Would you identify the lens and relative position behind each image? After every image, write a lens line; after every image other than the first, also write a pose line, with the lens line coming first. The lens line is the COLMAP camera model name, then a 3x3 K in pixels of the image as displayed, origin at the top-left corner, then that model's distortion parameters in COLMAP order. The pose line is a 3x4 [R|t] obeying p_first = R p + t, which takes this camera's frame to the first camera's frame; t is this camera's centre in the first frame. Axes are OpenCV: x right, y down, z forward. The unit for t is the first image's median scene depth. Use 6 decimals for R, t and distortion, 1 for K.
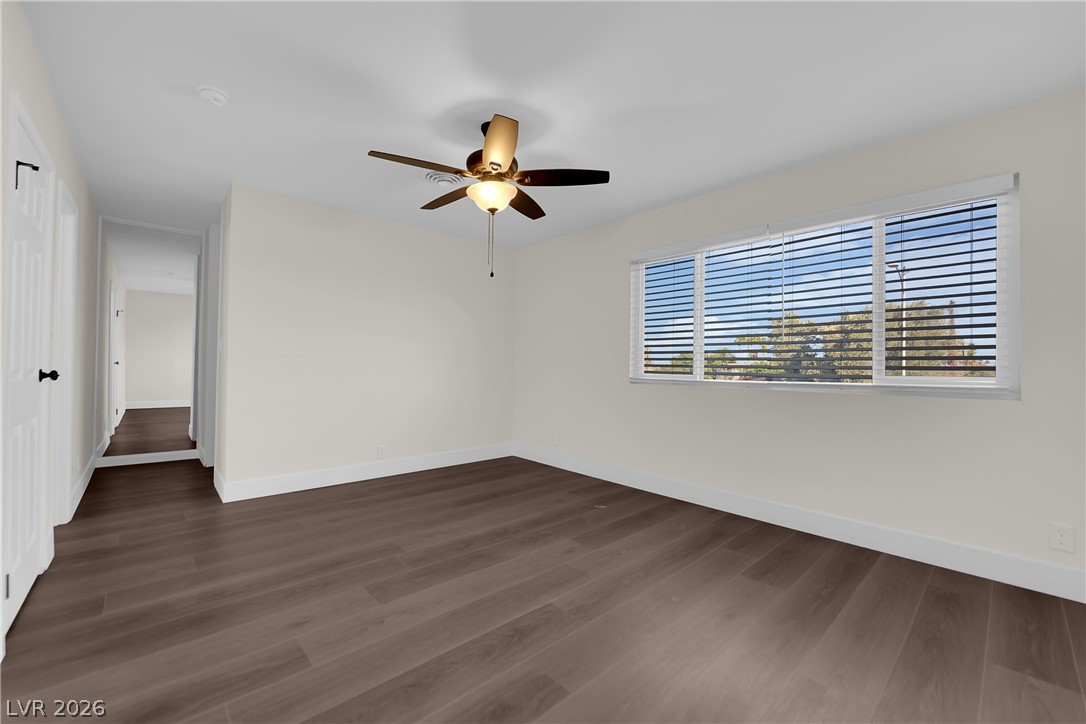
lens RADIAL K [[440.7, 0, 543.5], [0, 440.7, 363.2], [0, 0, 1]] dist [-0.011815, -0.002129]
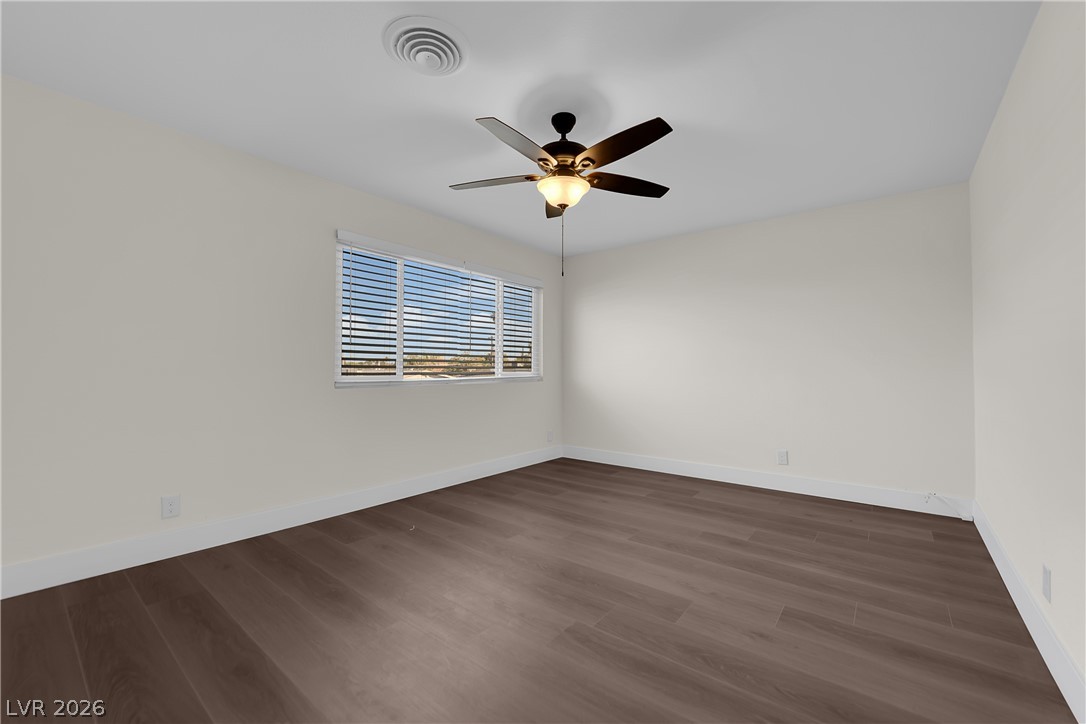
lens RADIAL K [[440.7, 0, 543.2], [0, 440.7, 363.7], [0, 0, 1]] dist [-0.011815, -0.002129]
pose [[-0.162995, -0.000913, 0.986626, -0.972132], [-0.009225, 0.999957, -0.000599, -0.004533], [-0.986584, -0.009199, -0.162996, 1.108637]]
